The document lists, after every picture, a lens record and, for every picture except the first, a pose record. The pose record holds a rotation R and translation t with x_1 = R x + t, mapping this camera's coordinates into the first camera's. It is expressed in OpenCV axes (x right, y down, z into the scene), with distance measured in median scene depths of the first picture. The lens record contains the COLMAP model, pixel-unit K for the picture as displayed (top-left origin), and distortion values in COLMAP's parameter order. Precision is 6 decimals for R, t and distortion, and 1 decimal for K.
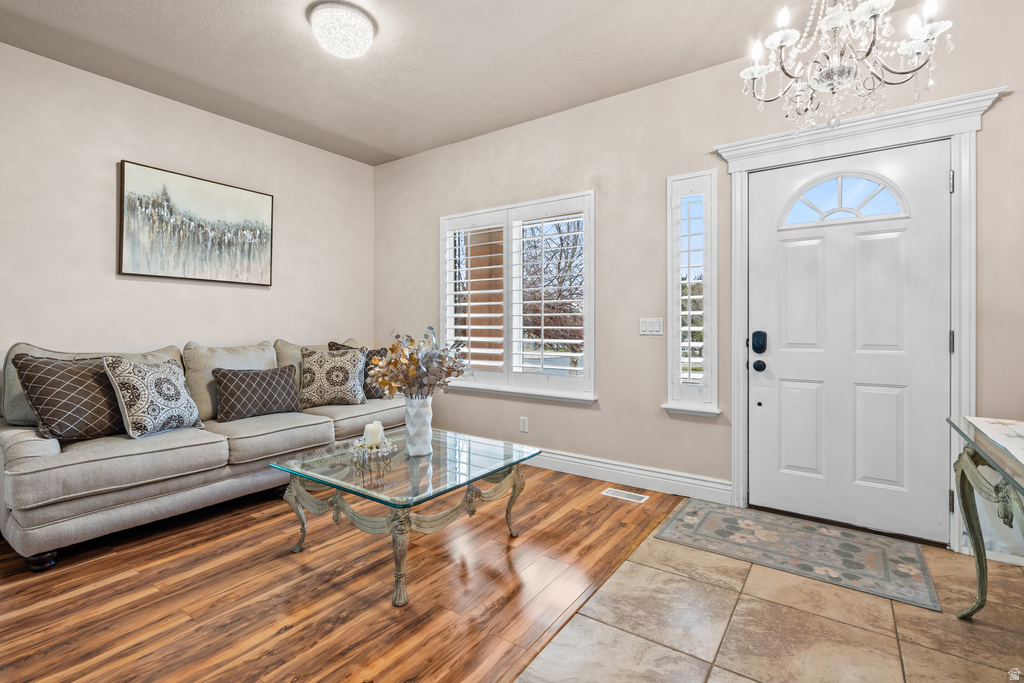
lens RADIAL K [[472.5, 0, 511.4], [0, 472.5, 328.8], [0, 0, 1]] dist [-0.001880, -0.000122]
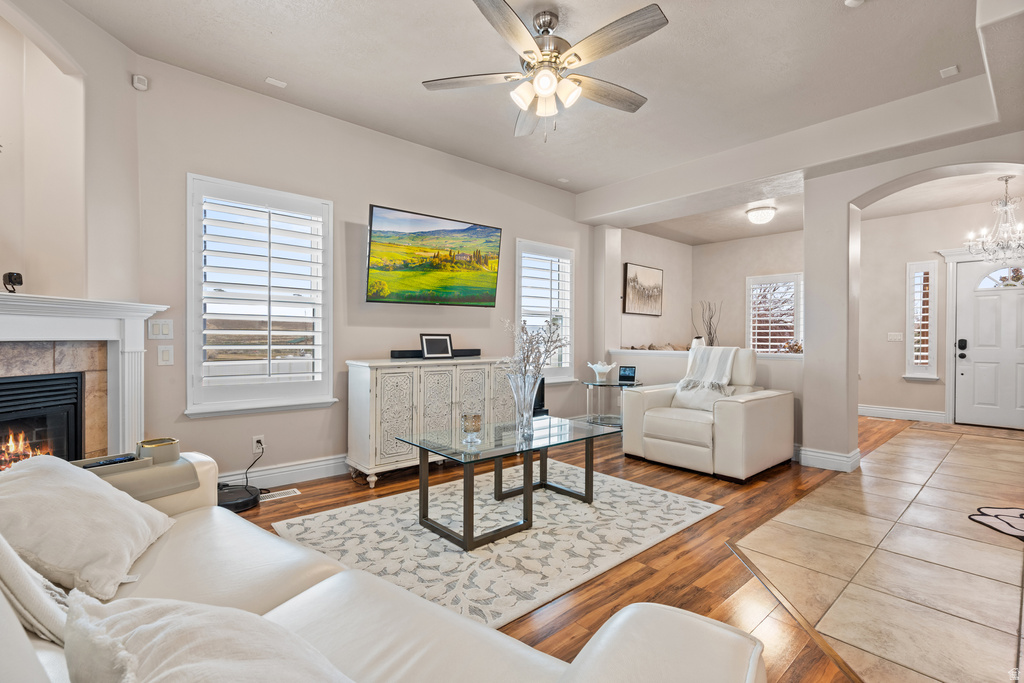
lens RADIAL K [[466.0, 0, 512.6], [0, 466.0, 344.1], [0, 0, 1]] dist [-0.000913, 0.000315]
pose [[0.974050, 0.006705, -0.226233, -0.801643], [-0.004931, 0.999953, 0.008406, 0.016489], [0.226279, -0.007072, 0.974037, -1.232218]]
